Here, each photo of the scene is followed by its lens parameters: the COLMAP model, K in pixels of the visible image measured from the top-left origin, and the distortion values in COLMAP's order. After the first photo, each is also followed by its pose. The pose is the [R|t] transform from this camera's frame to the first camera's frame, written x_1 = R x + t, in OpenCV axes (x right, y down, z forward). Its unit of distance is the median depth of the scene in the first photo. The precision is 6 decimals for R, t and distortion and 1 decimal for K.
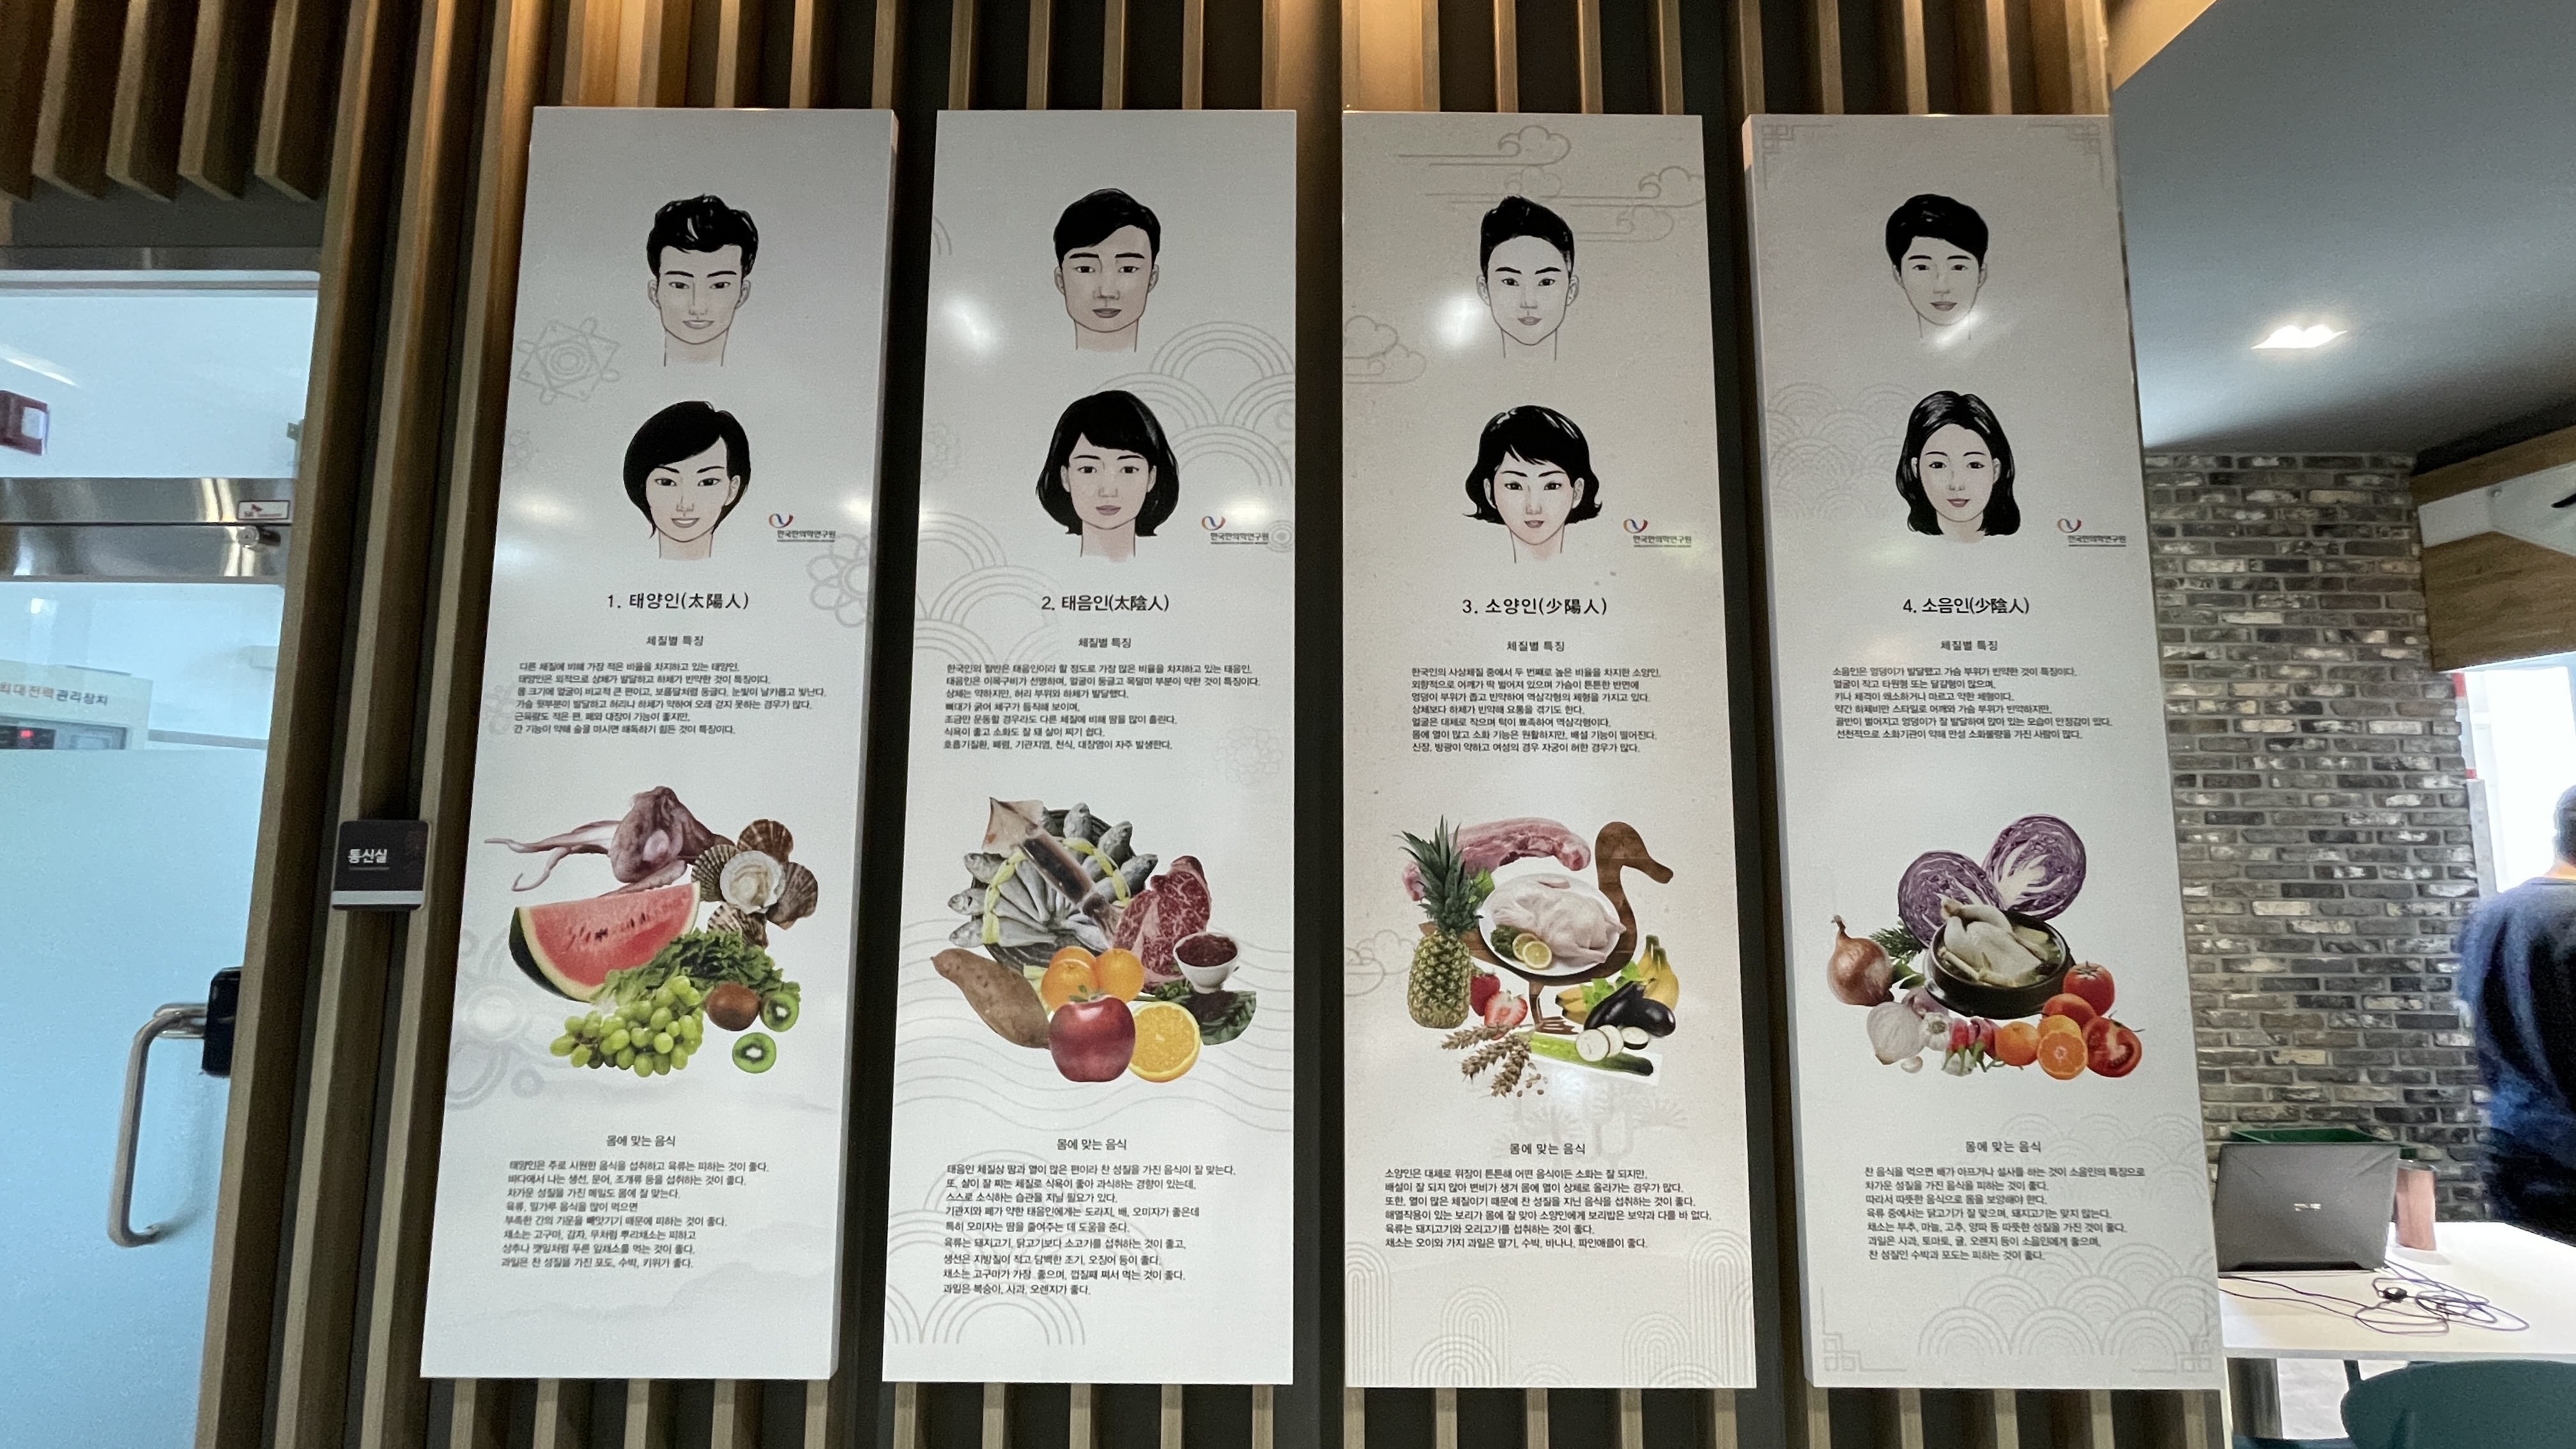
lens RADIAL K [[1038.2, 0, 1288.2], [0, 1038.2, 726.2], [0, 0, 1]] dist [0.000286, 0.000047]
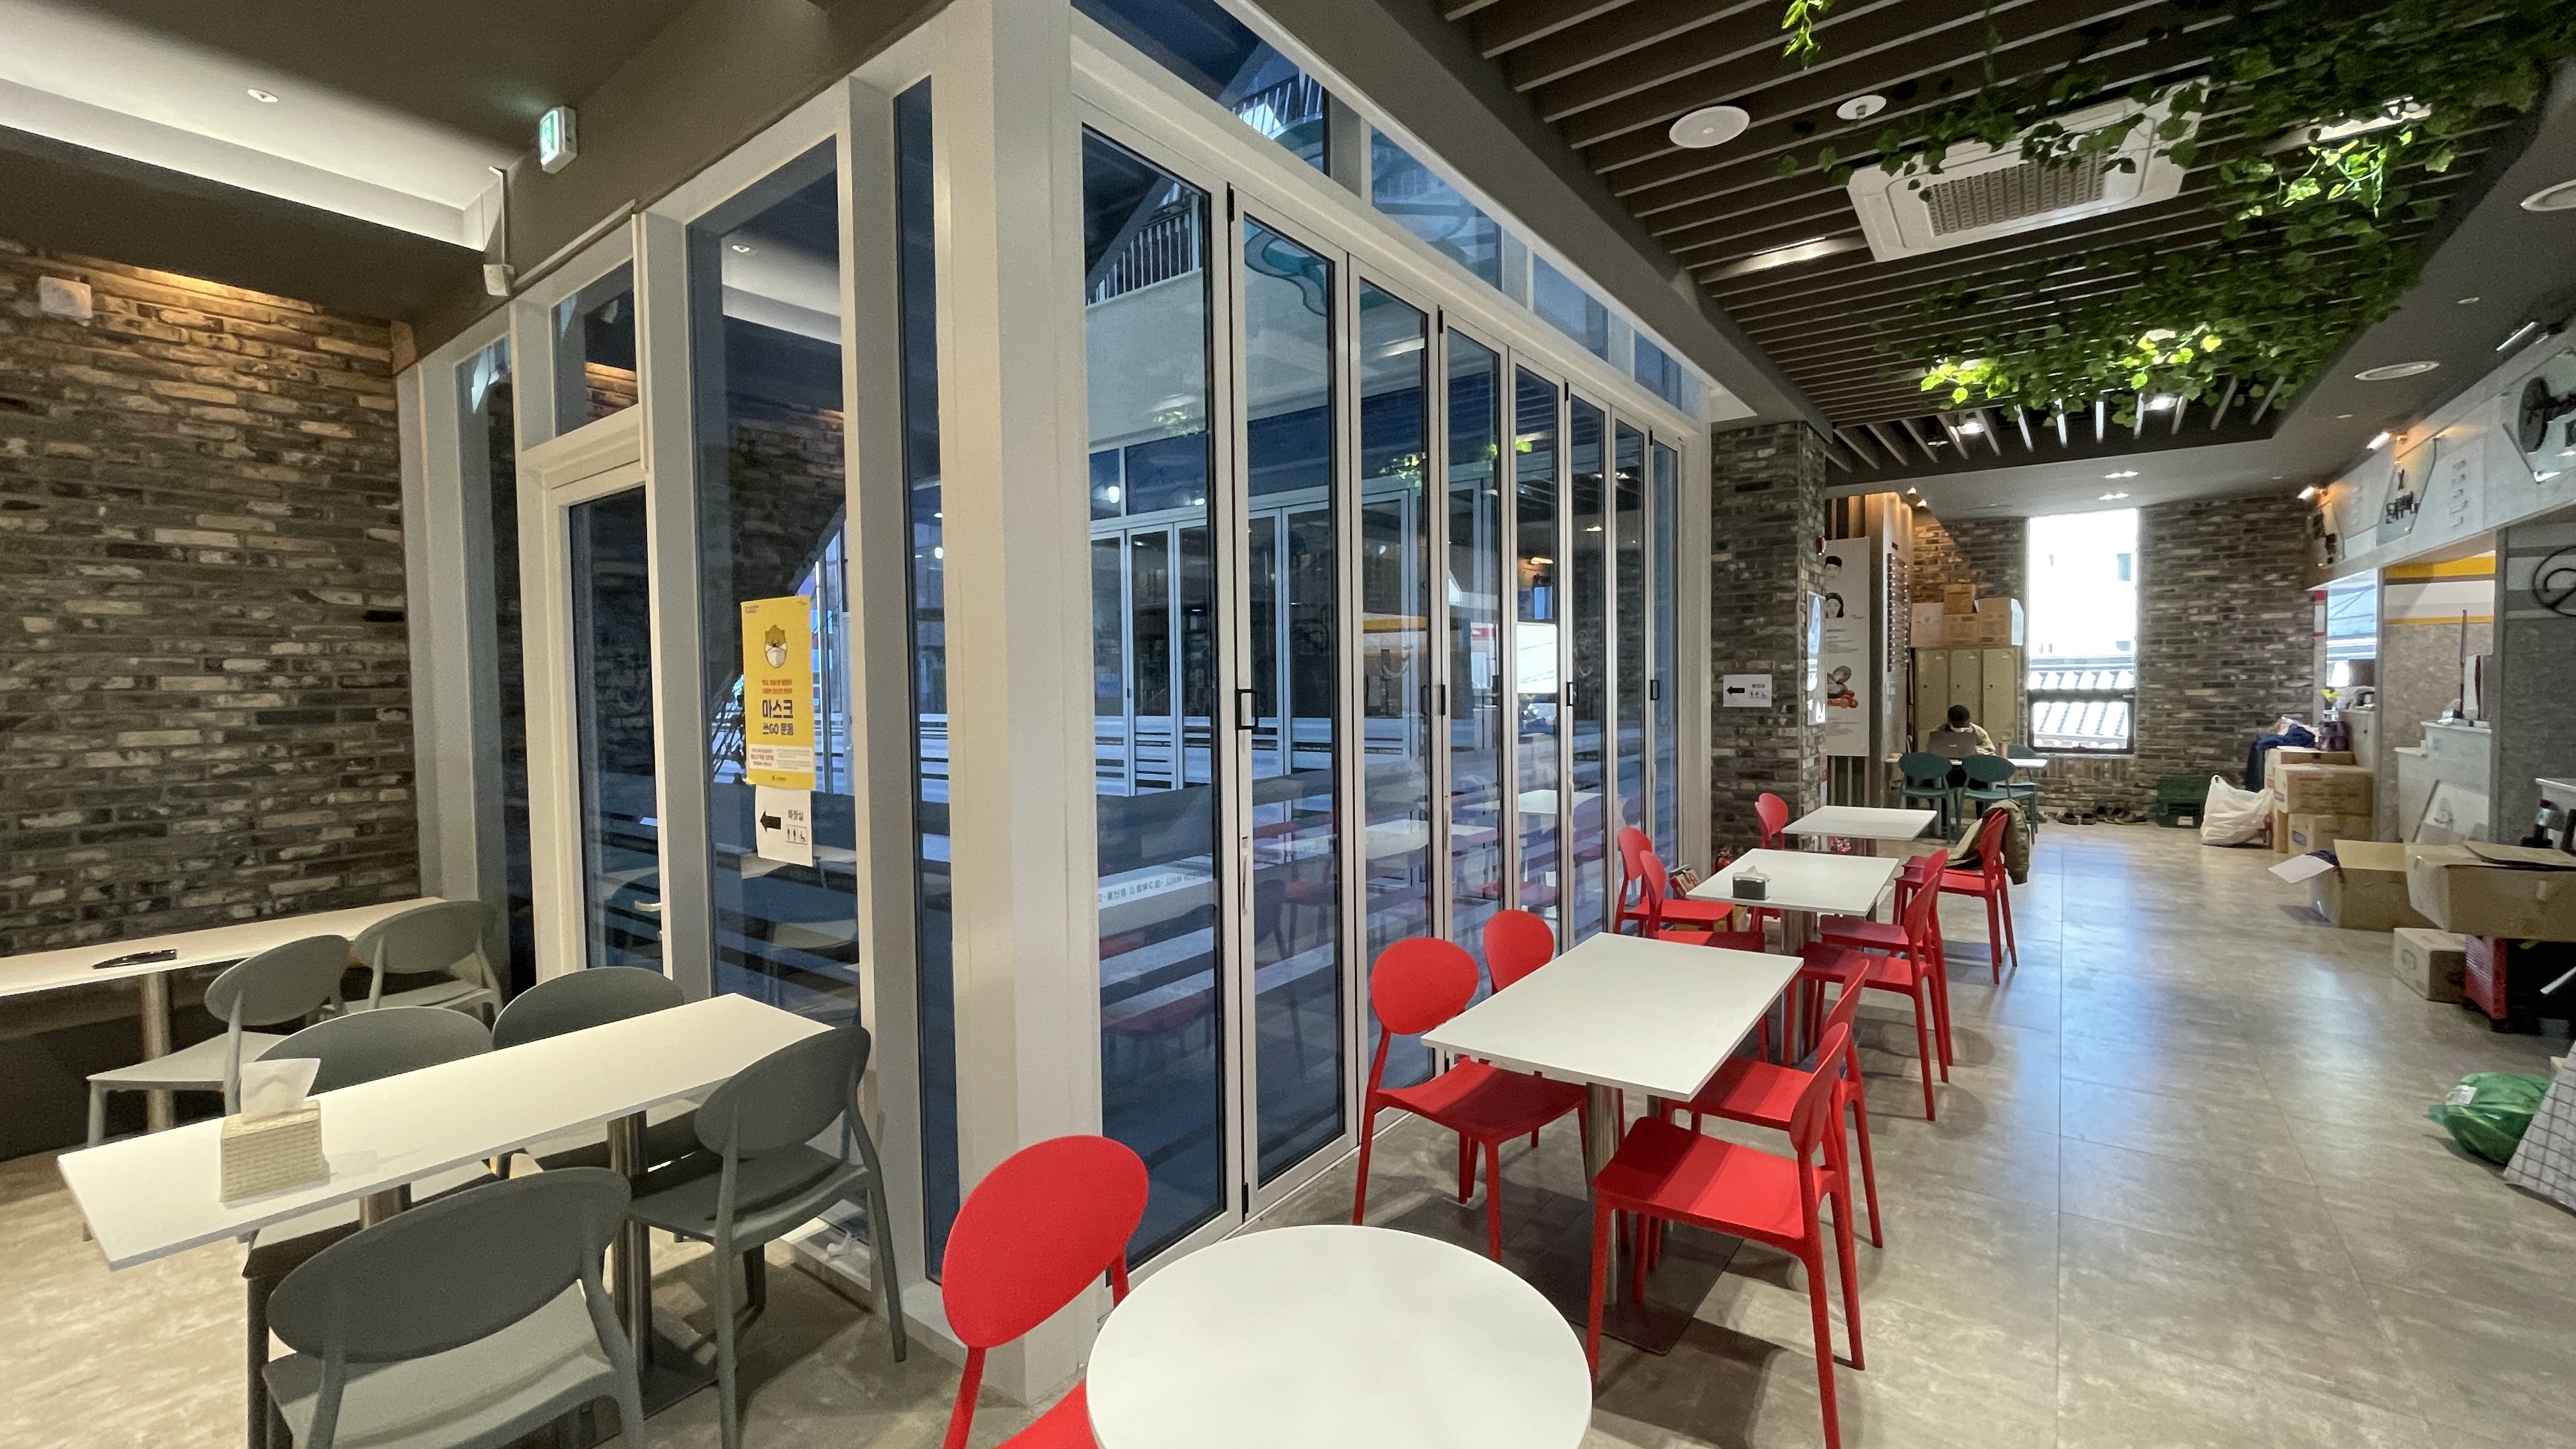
lens RADIAL K [[1038.2, 0, 1287.0], [0, 1038.2, 721.8], [0, 0, 1]] dist [0.000286, 0.000047]
pose [[0.802491, 0.006593, -0.596628, 0.674432], [0.079910, 0.989743, 0.118419, -0.219644], [0.591289, -0.142707, 0.793733, -2.235658]]
